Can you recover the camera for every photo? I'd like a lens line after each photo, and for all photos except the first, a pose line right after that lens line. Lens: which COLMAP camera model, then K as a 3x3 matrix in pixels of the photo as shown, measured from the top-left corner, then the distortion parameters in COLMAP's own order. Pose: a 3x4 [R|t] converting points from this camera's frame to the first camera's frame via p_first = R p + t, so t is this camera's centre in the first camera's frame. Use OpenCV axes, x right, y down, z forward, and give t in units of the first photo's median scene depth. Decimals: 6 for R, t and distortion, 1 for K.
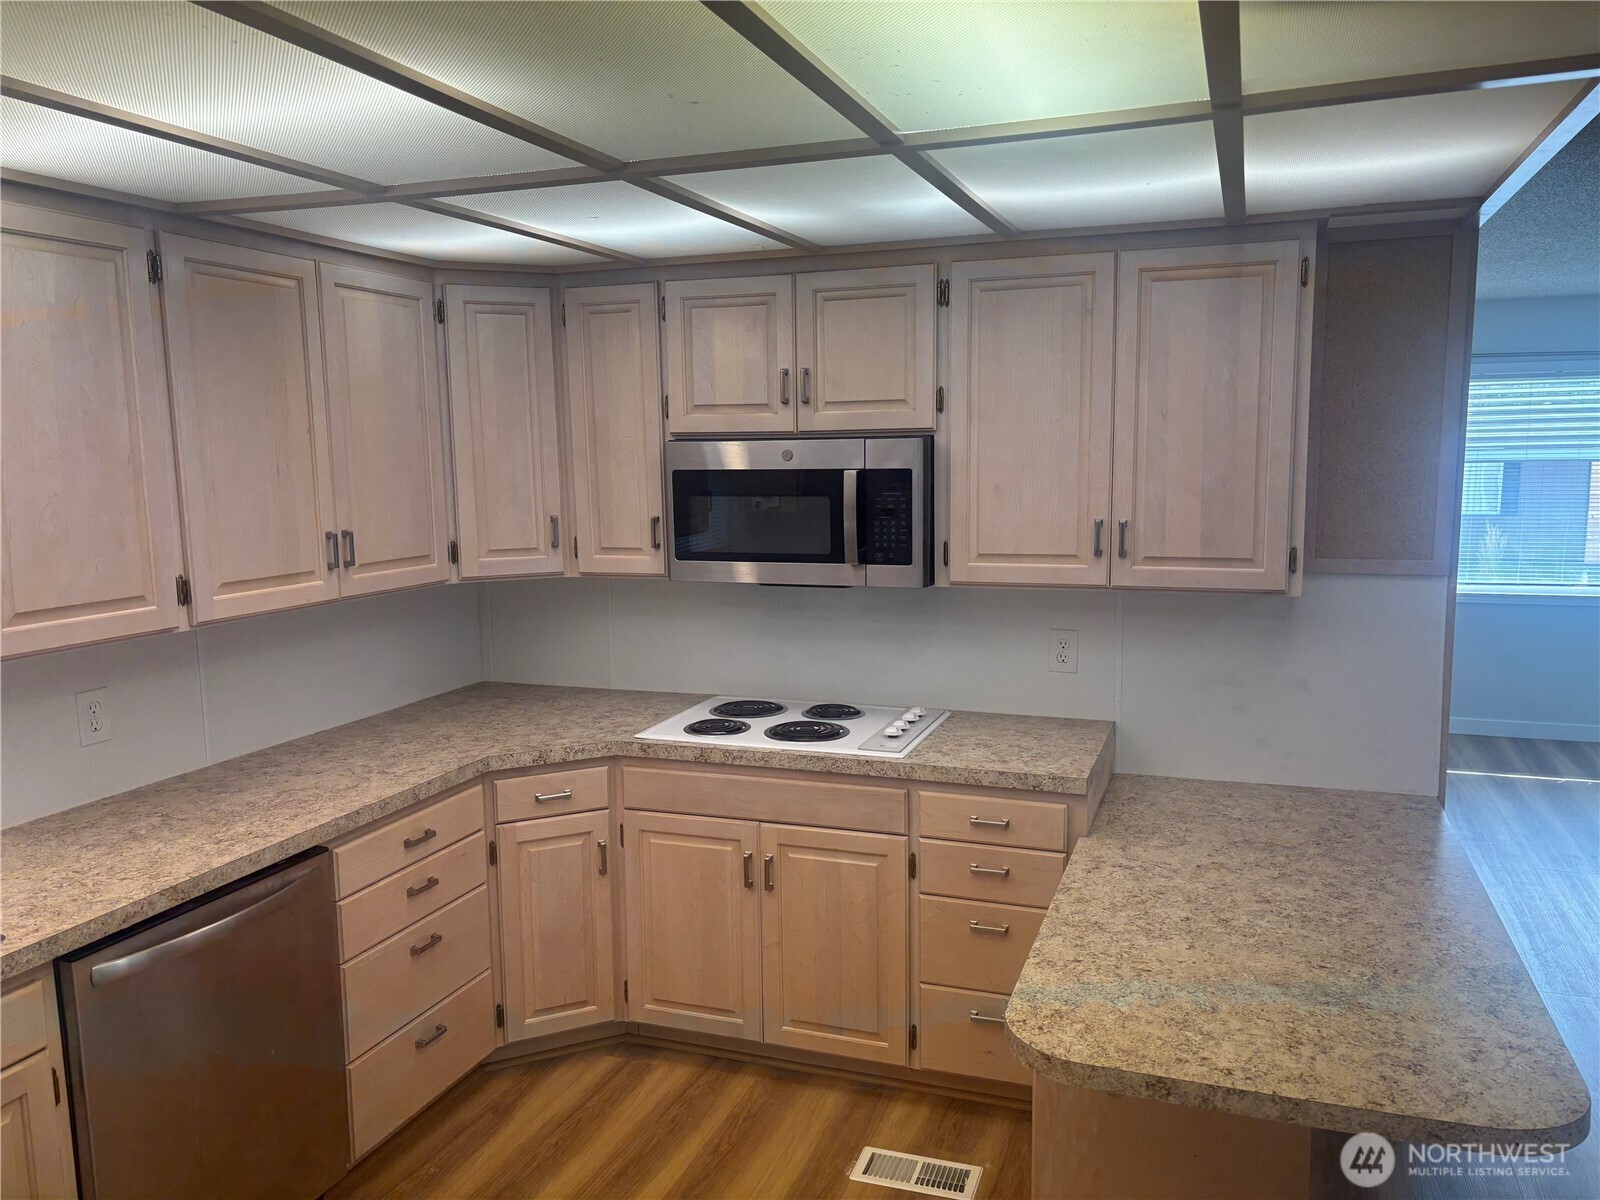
lens RADIAL K [[1214.0, 0, 800.0], [0, 1214.0, 600.0], [0, 0, 1]] dist [0.005787, 0.002647]
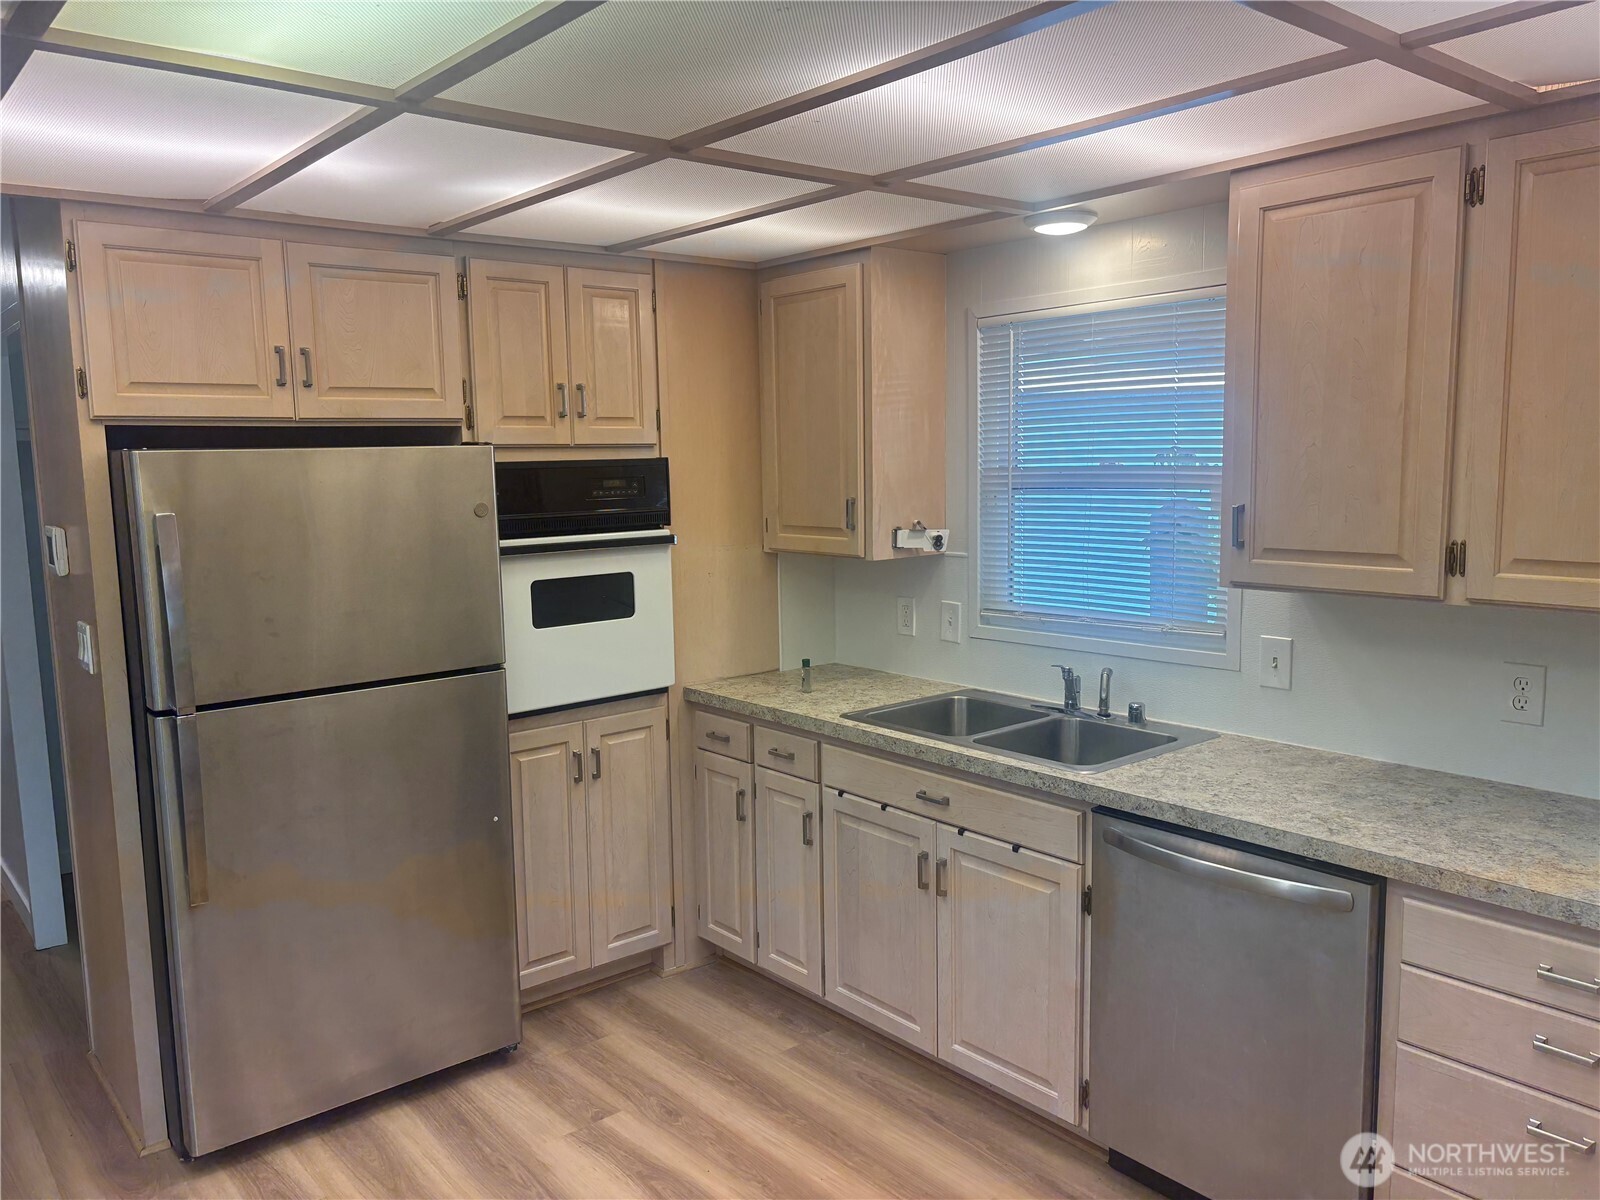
lens RADIAL K [[1214.0, 0, 800.0], [0, 1214.0, 600.0], [0, 0, 1]] dist [0.005787, 0.002647]
pose [[-0.494154, 0.126471, -0.860126, 0.485035], [-0.085417, 0.977512, 0.192804, -0.107601], [0.865168, 0.168744, -0.472239, 1.023751]]
